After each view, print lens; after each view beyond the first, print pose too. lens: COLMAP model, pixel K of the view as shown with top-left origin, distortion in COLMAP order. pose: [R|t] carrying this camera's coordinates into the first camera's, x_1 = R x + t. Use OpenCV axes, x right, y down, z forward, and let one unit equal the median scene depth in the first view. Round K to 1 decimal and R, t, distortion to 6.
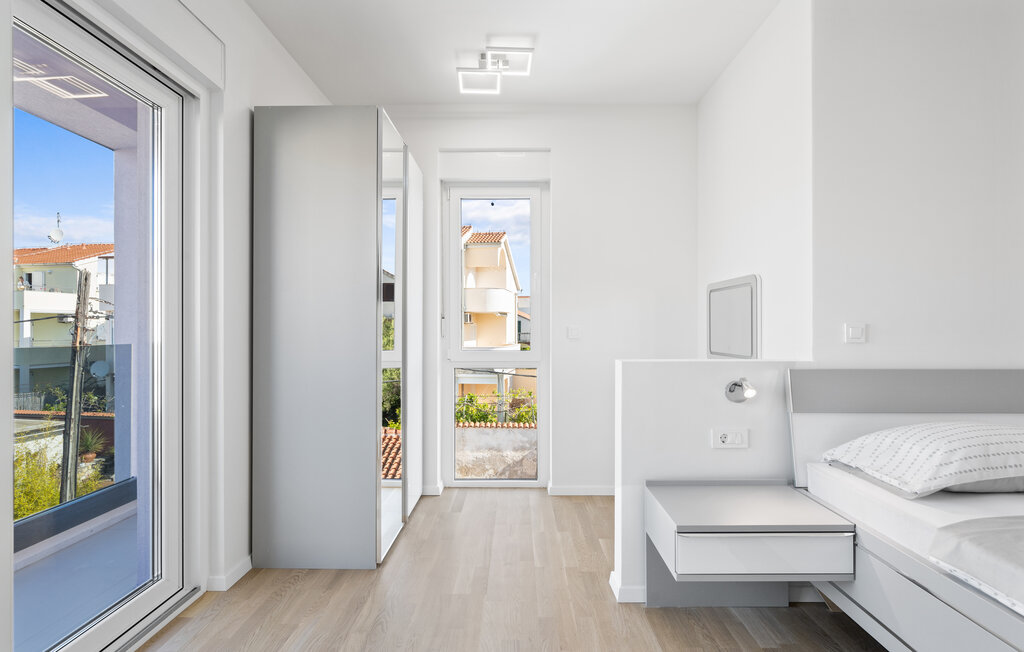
lens RADIAL K [[482.2, 0, 513.9], [0, 482.2, 327.0], [0, 0, 1]] dist [0.001917, -0.000025]
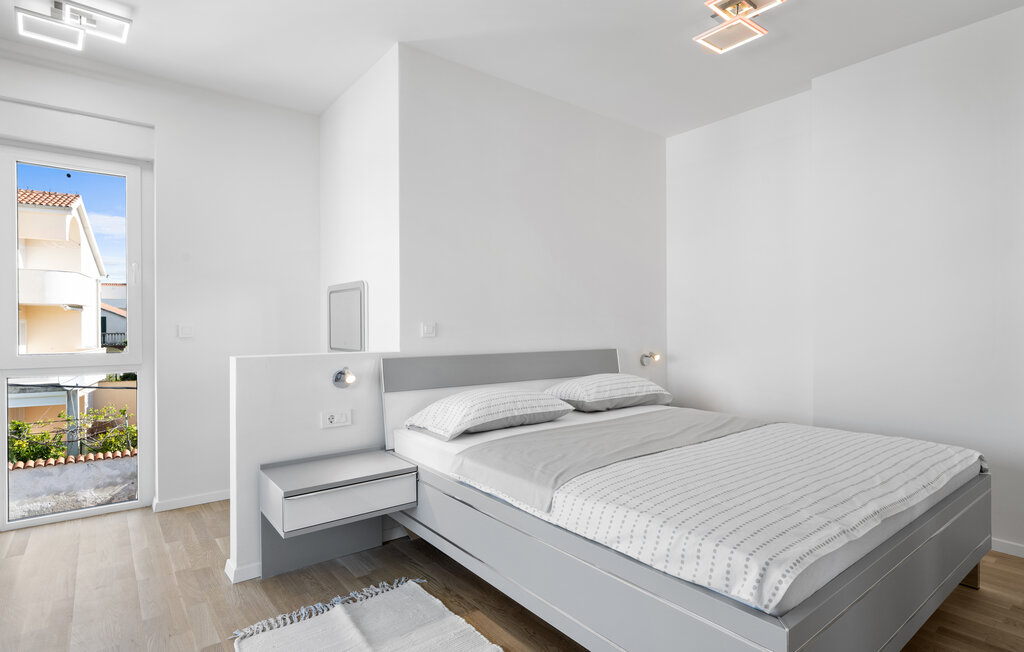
lens RADIAL K [[528.4, 0, 510.6], [0, 528.4, 327.3], [0, 0, 1]] dist [0.002525, -0.001641]
pose [[0.784709, -0.005057, 0.619844, -0.020477], [0.001831, 0.999981, 0.005840, -0.001879], [-0.619862, -0.003448, 0.784704, -0.244724]]
